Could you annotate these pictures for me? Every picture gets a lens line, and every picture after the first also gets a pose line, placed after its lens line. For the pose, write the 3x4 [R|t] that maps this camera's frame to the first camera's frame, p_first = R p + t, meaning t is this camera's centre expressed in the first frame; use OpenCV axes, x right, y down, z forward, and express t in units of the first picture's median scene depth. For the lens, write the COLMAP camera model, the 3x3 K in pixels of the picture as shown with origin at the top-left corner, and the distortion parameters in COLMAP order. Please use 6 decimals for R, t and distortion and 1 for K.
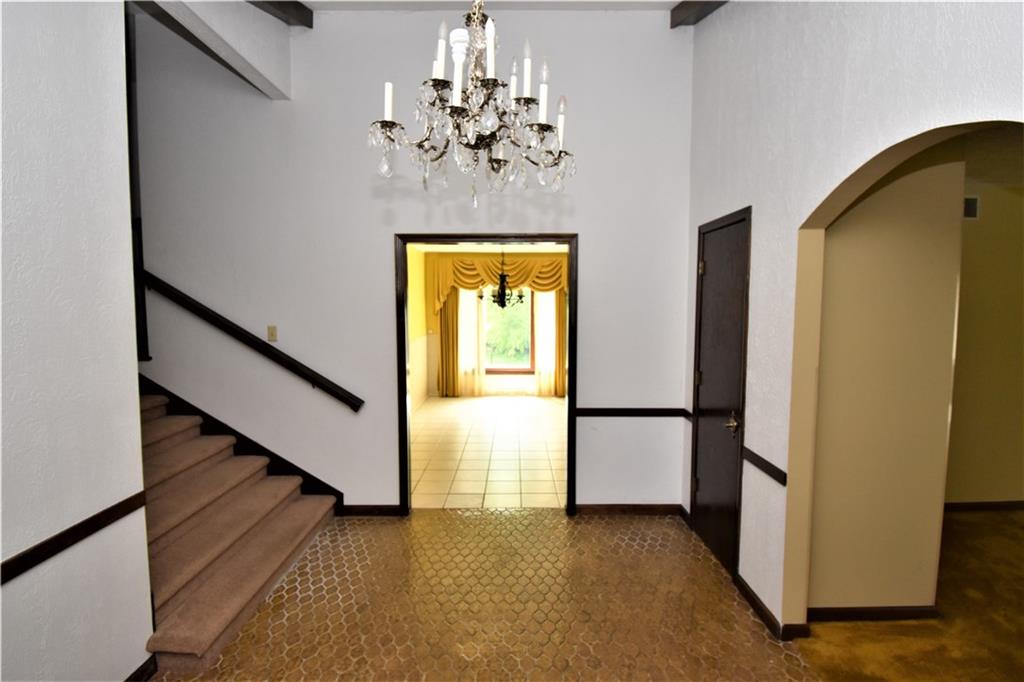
lens RADIAL K [[519.1, 0, 512.5], [0, 519.1, 341.1], [0, 0, 1]] dist [0.001137, -0.000996]
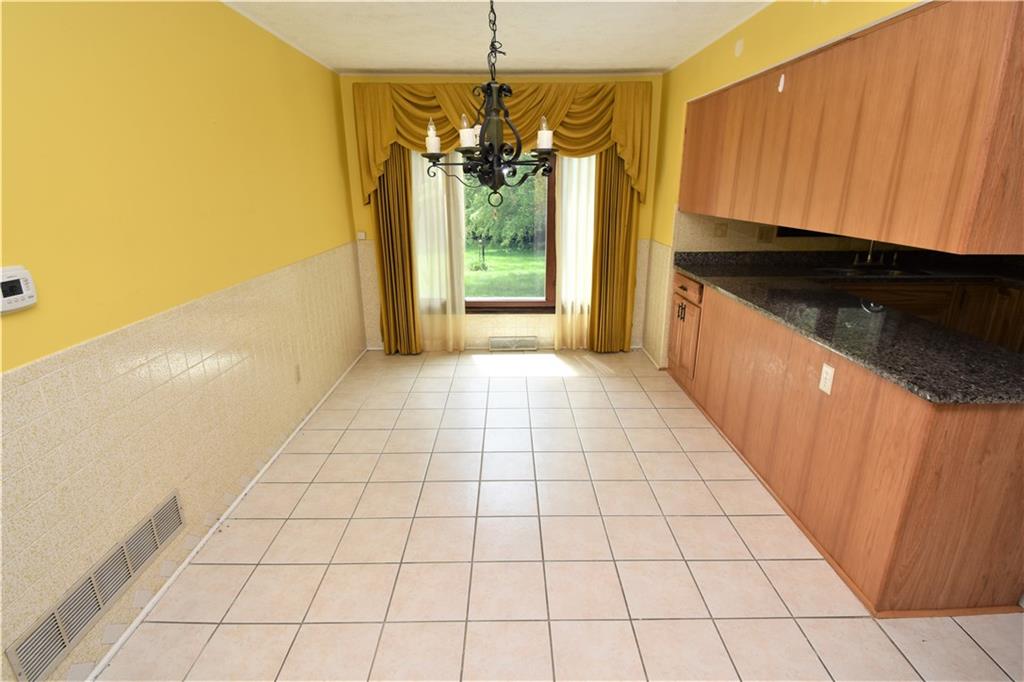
lens RADIAL K [[519.1, 0, 512.7], [0, 519.1, 339.7], [0, 0, 1]] dist [0.001137, -0.000996]
pose [[0.999889, -0.011443, 0.009526, -0.007856], [0.009087, 0.975810, 0.218430, -0.029078], [-0.011795, -0.218319, 0.975806, 0.457651]]
